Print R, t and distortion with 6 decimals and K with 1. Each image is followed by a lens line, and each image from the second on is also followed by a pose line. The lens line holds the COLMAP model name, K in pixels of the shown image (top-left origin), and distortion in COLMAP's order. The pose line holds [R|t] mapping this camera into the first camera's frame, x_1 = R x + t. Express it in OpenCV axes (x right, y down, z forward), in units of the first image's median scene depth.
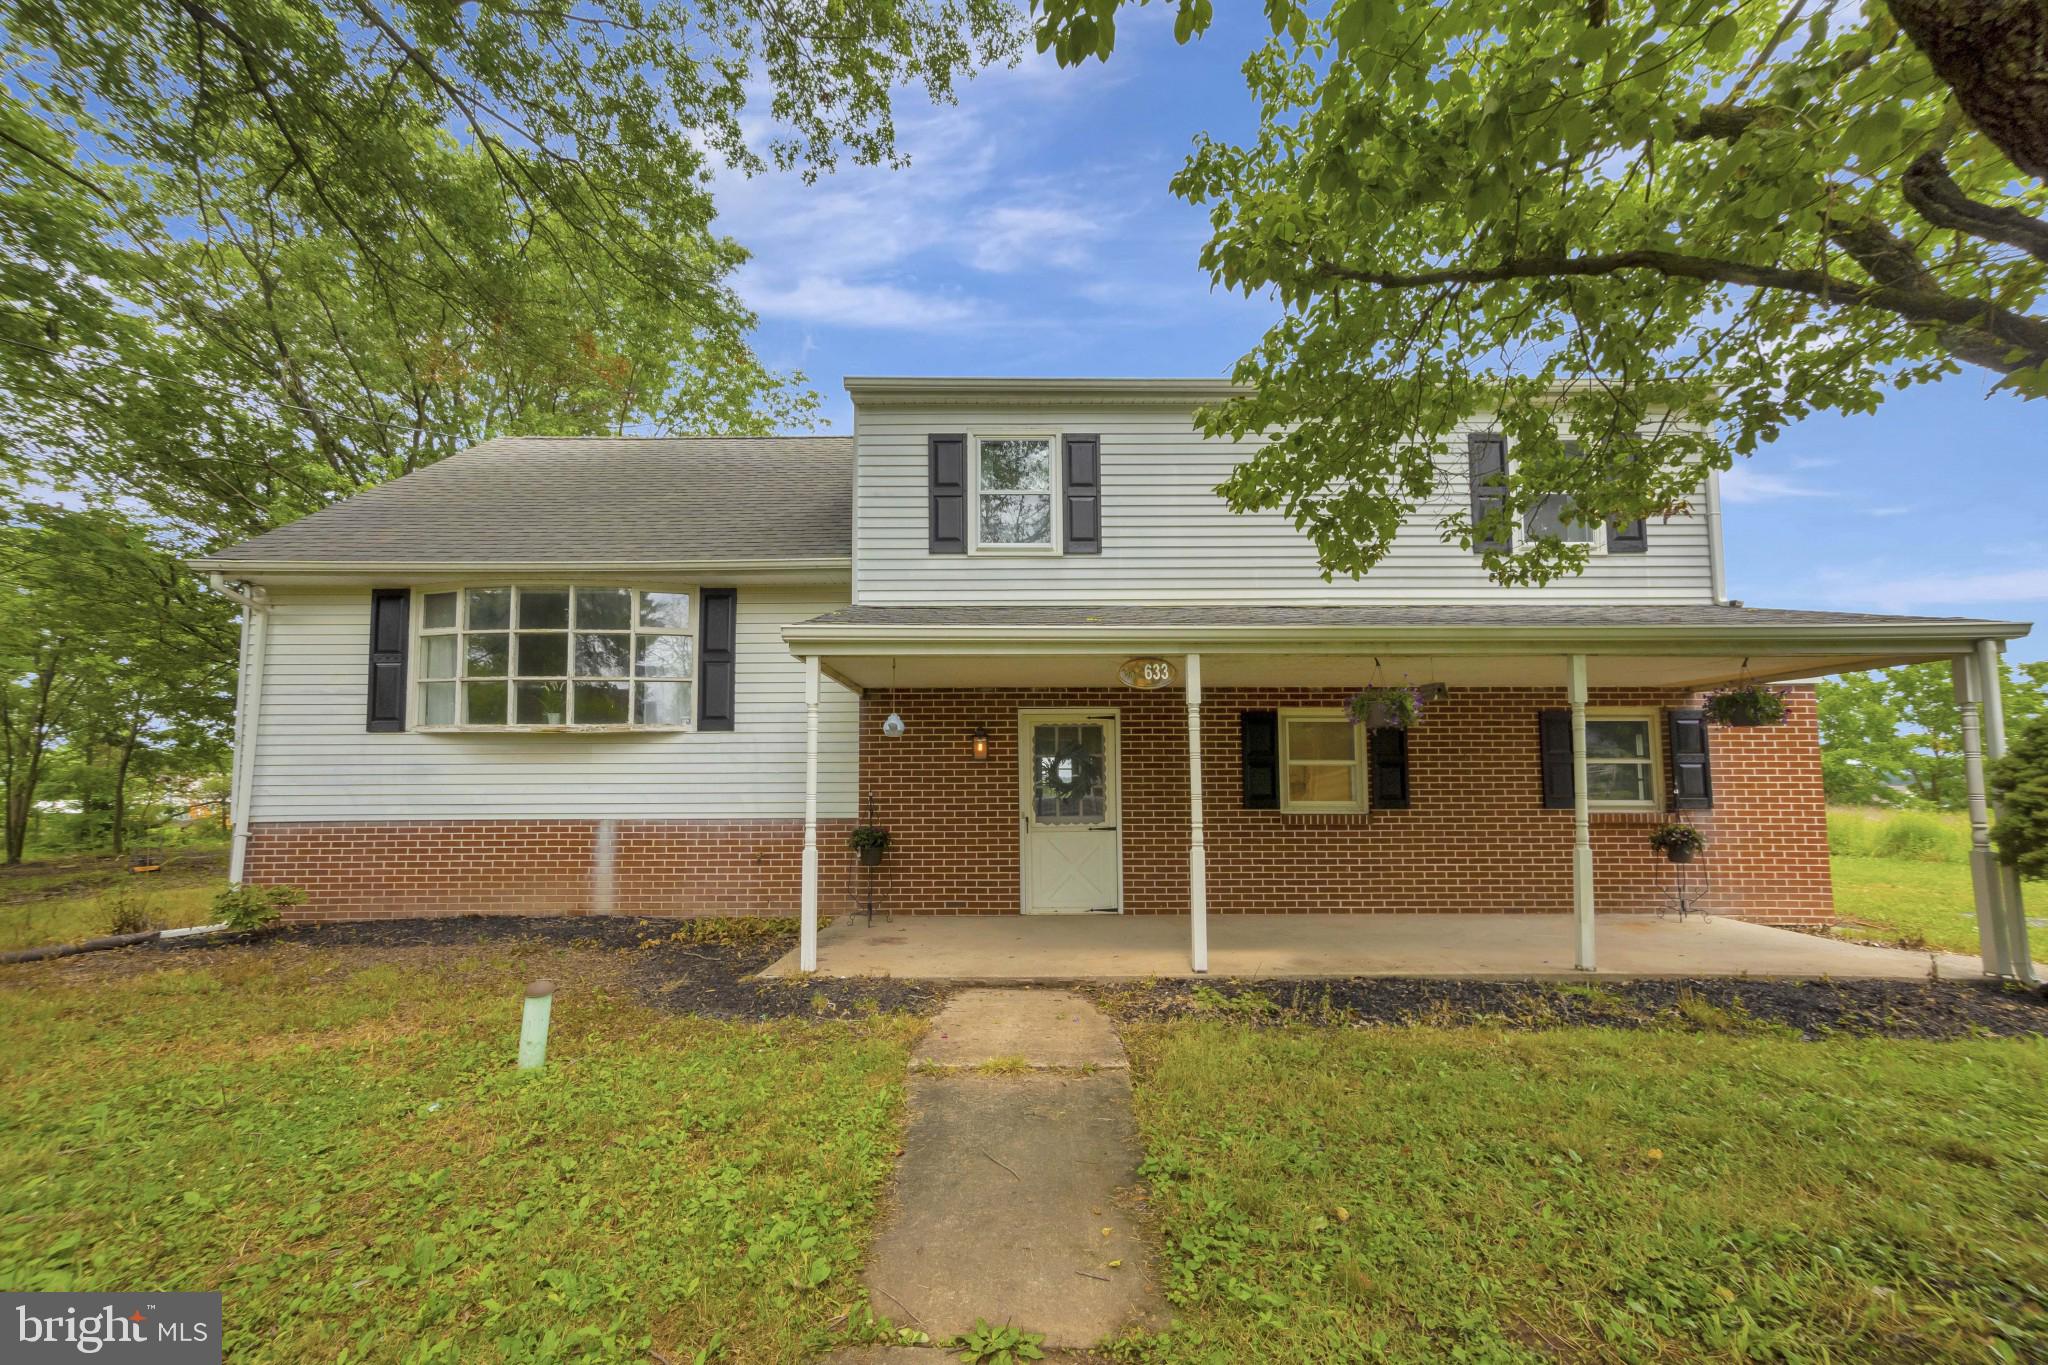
lens RADIAL K [[814.4, 0, 1012.7], [0, 814.4, 677.9], [0, 0, 1]] dist [0.012894, 0.000105]
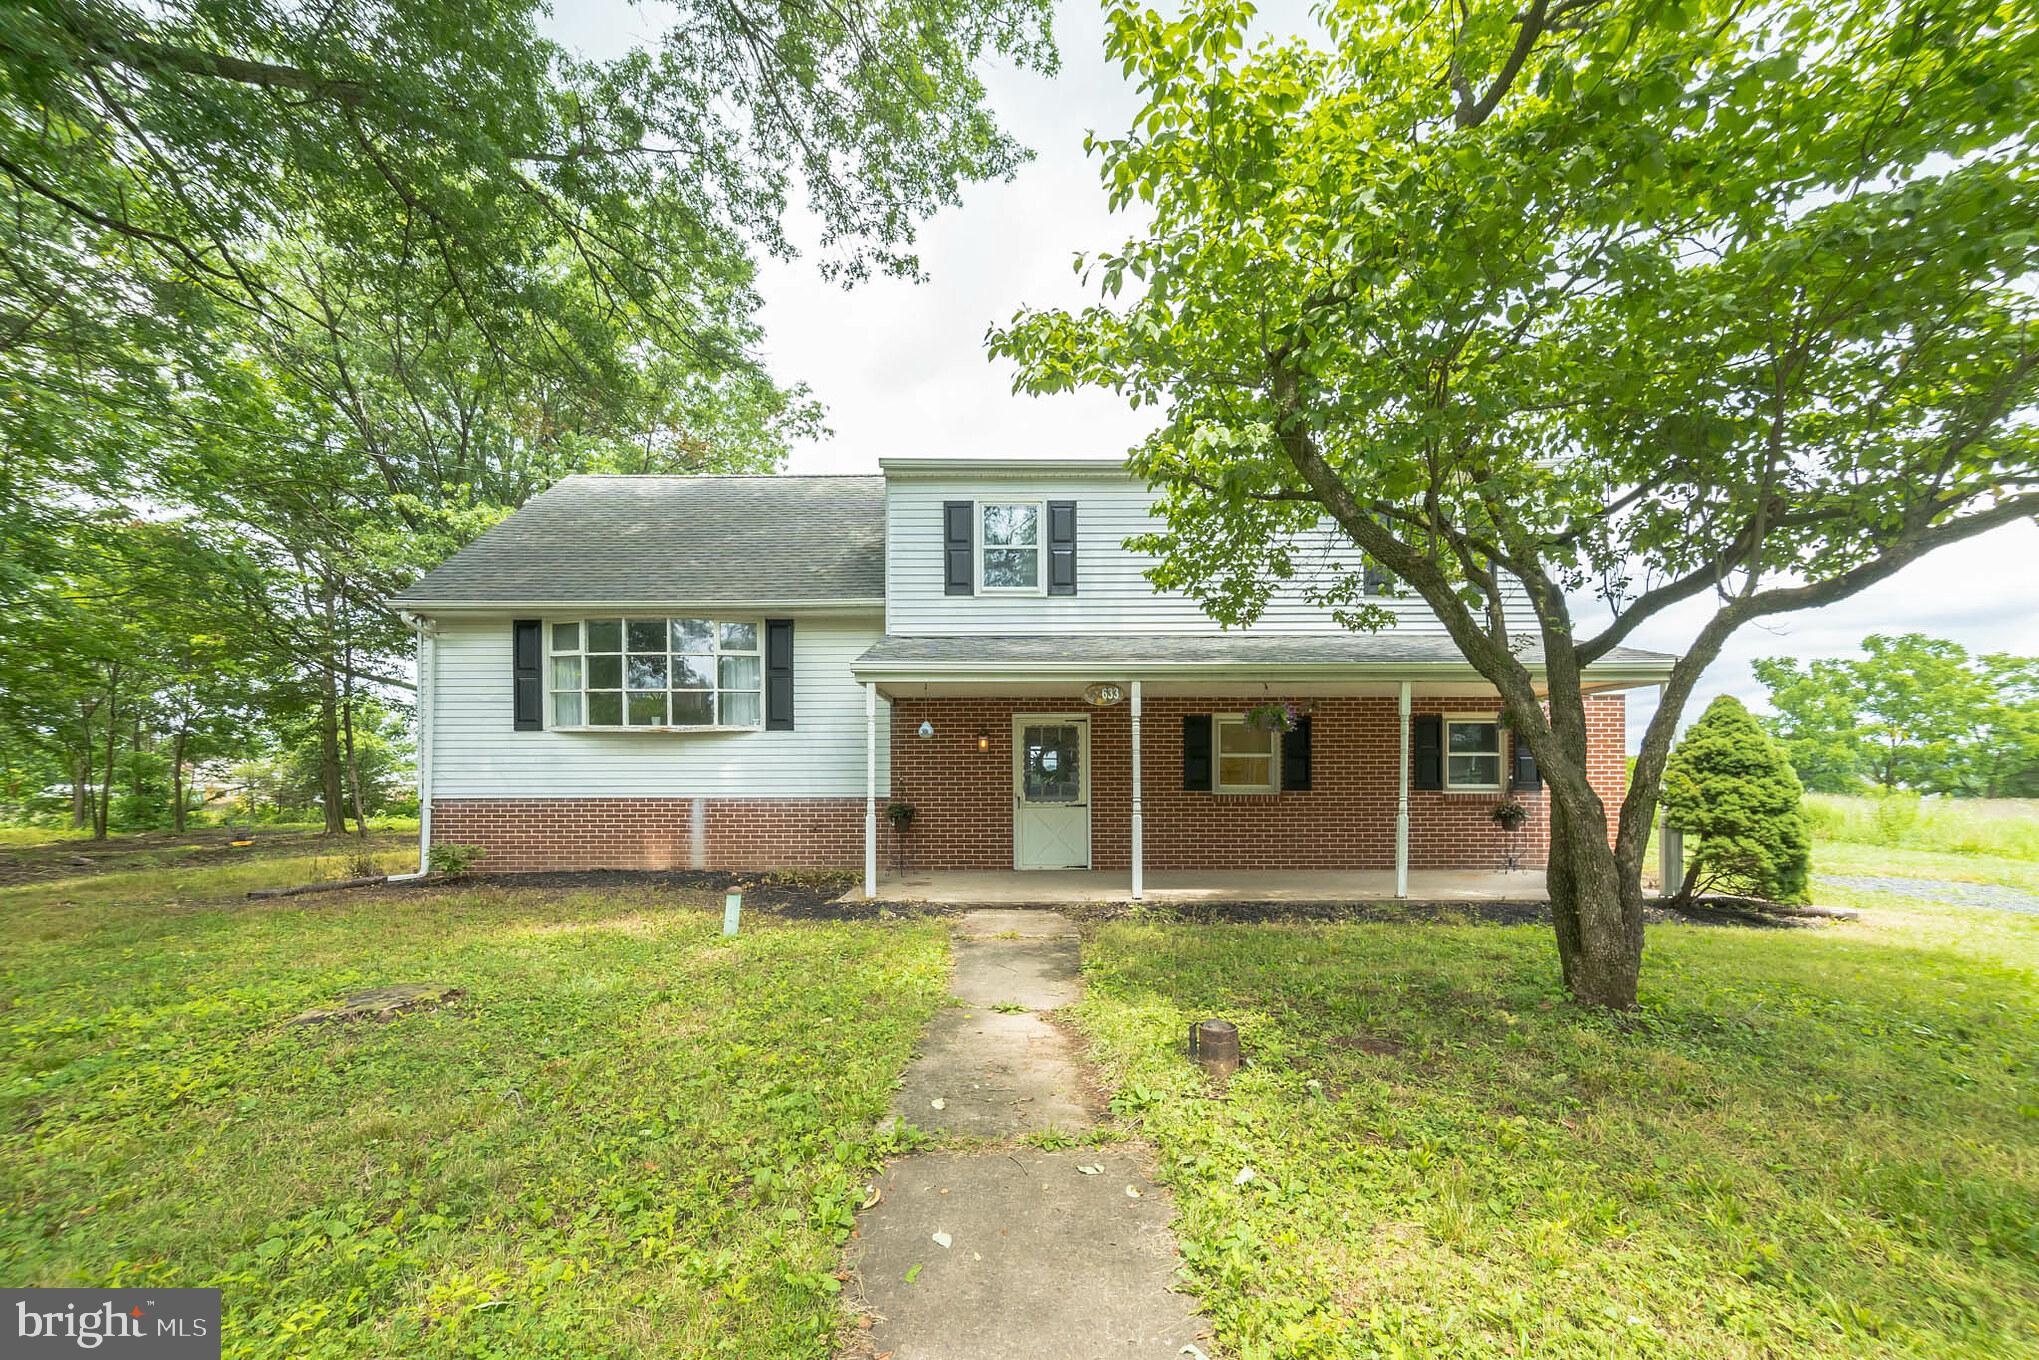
lens RADIAL K [[827.8, 0, 1019.5], [0, 827.8, 680.0], [0, 0, 1]] dist [0.000330, 0.000044]
pose [[0.999762, 0.003561, 0.021528, -0.010524], [-0.003960, 0.999820, 0.018531, -0.041464], [-0.021458, -0.018611, 0.999597, -0.325742]]
